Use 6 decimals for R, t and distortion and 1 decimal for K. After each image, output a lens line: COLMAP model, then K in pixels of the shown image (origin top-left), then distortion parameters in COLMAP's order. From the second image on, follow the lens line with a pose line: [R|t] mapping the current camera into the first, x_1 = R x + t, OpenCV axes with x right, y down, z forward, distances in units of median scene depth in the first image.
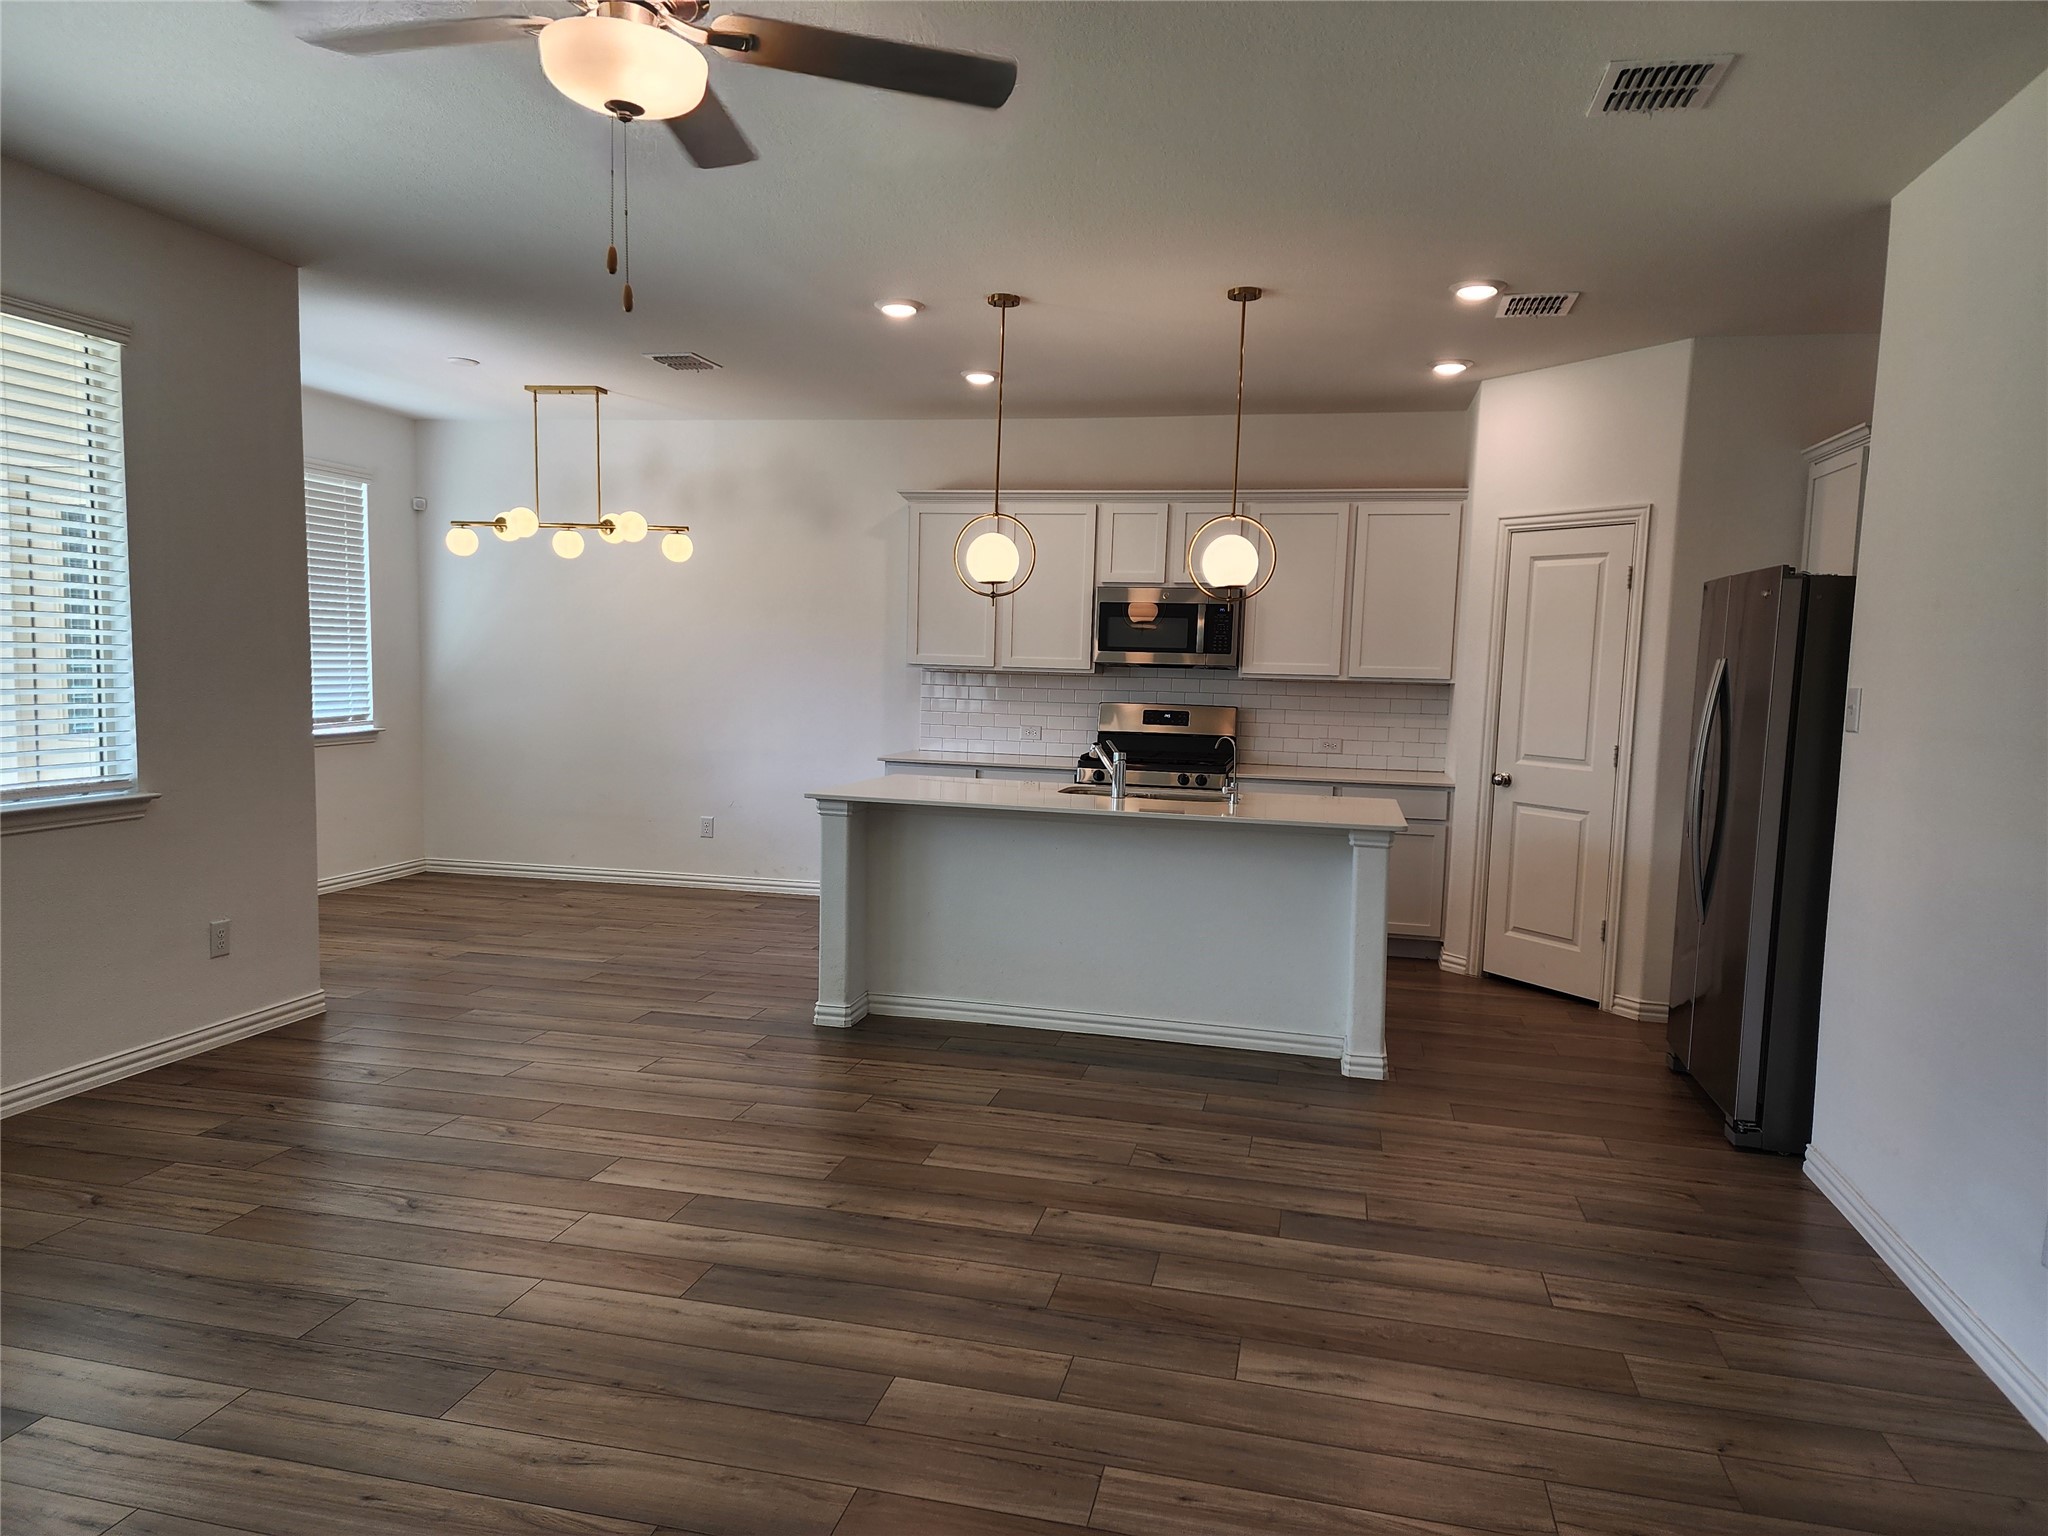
lens RADIAL K [[1361.9, 0, 1021.3], [0, 1361.9, 786.9], [0, 0, 1]] dist [0.099121, -0.095642]
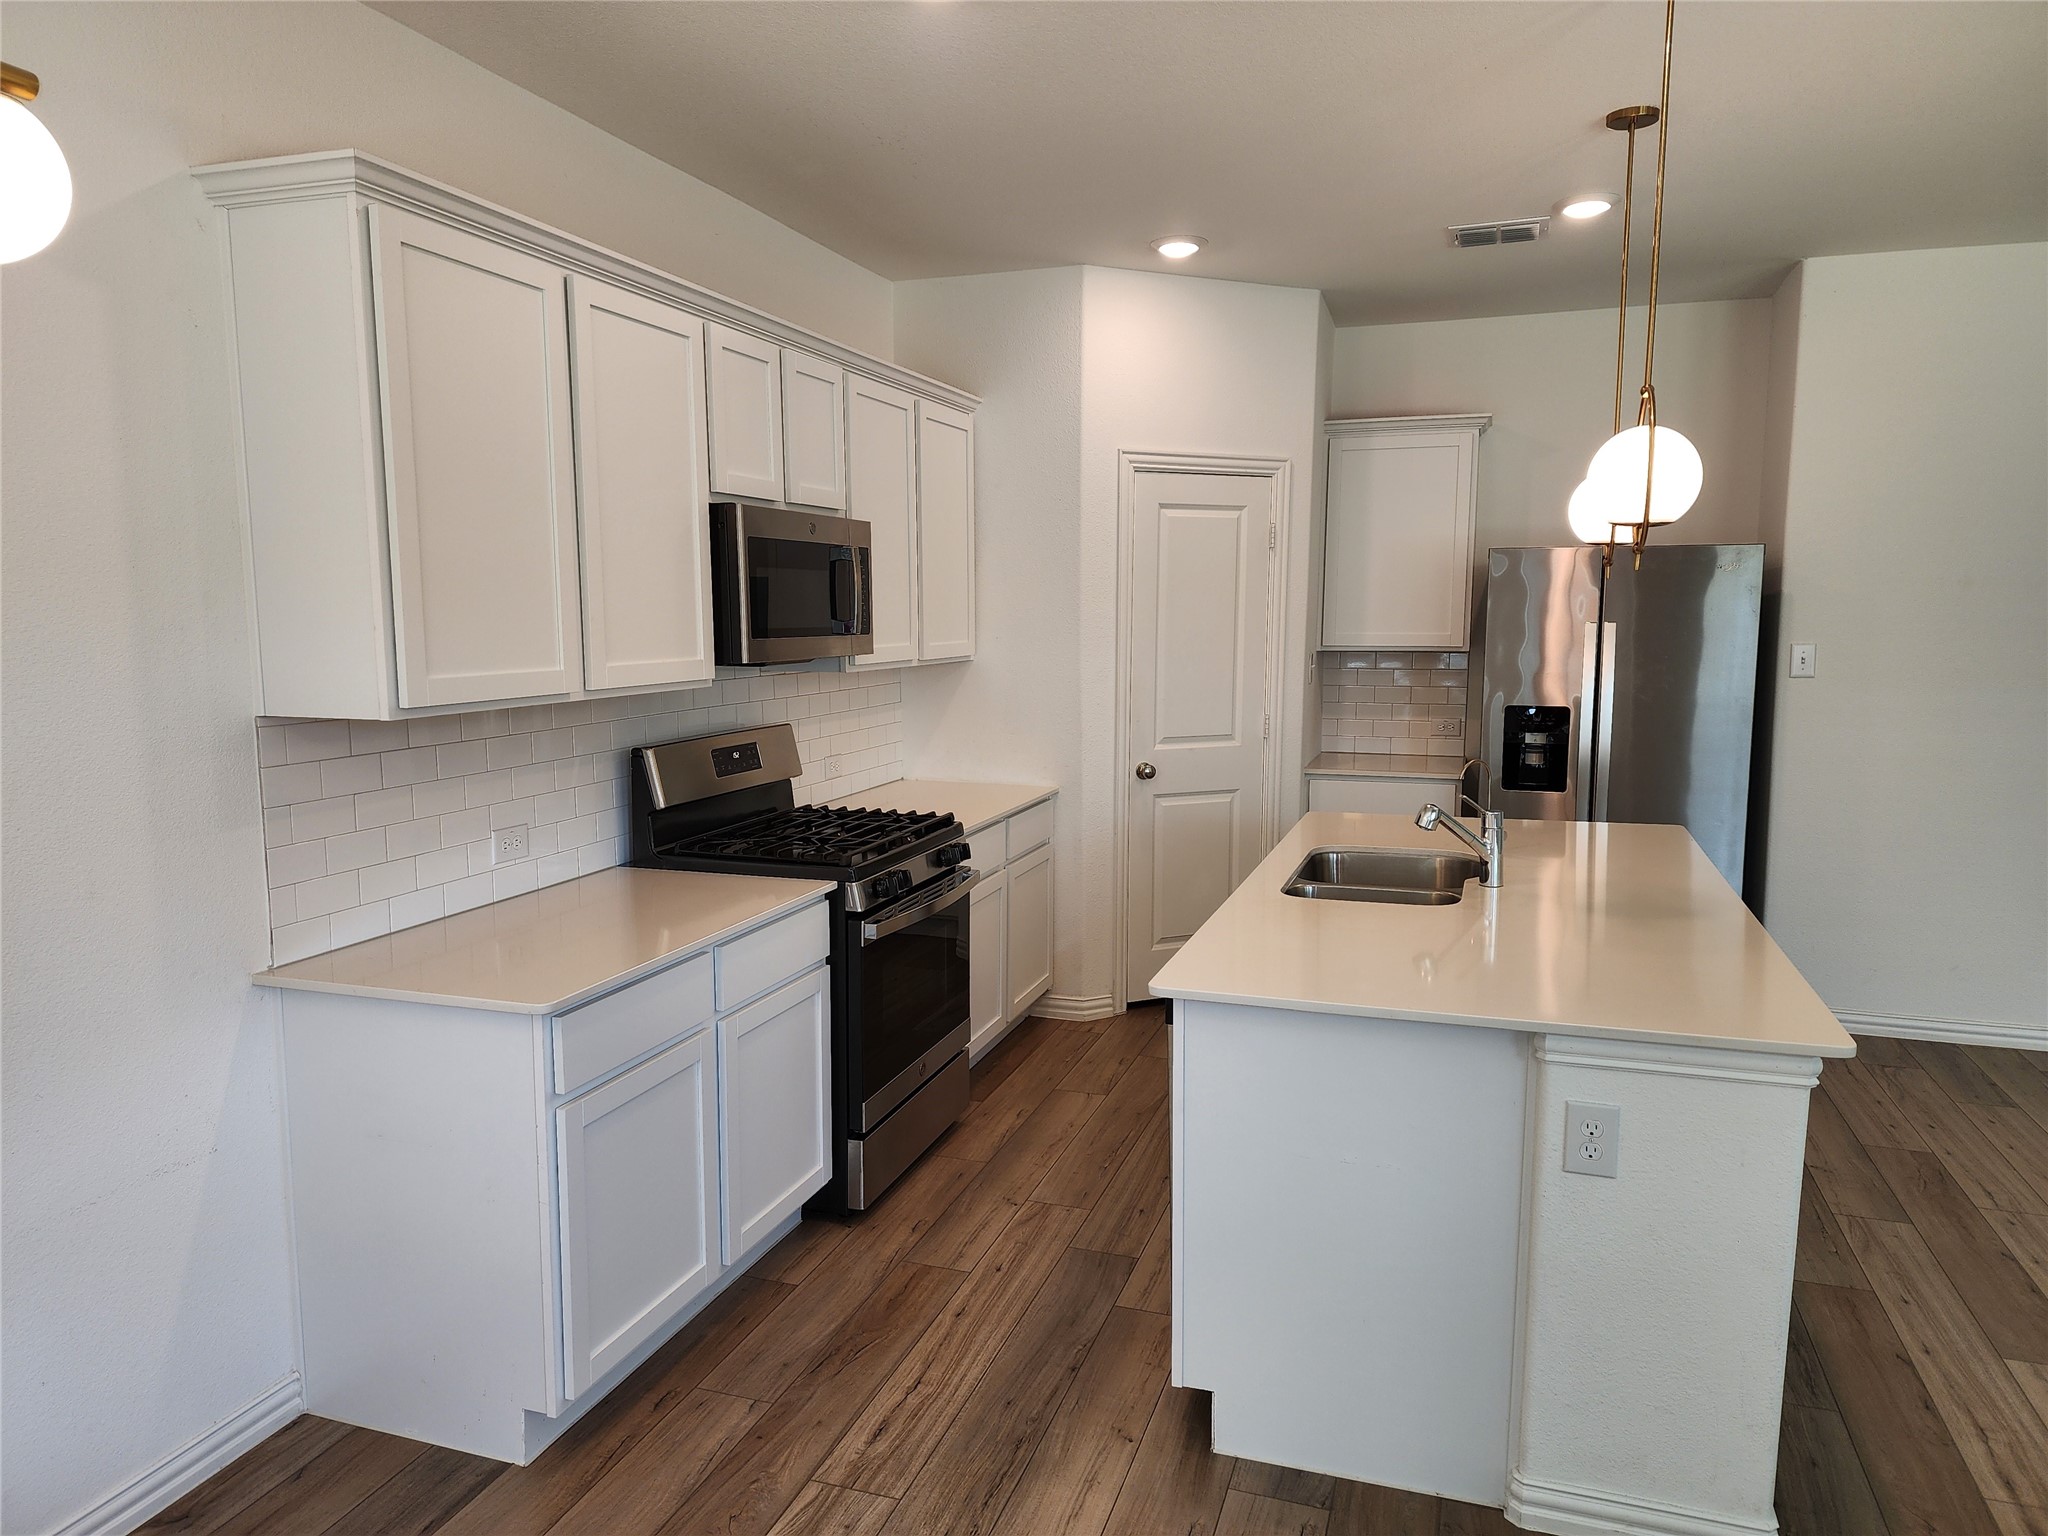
lens RADIAL K [[1379.2, 0, 1024.0], [0, 1379.2, 768.0], [0, 0, 1]] dist [0.103069, -0.083874]
pose [[0.110700, -0.153139, 0.981985, -0.520219], [0.103916, 0.984425, 0.141805, -0.144547], [-0.988406, 0.086346, 0.124890, 1.048938]]
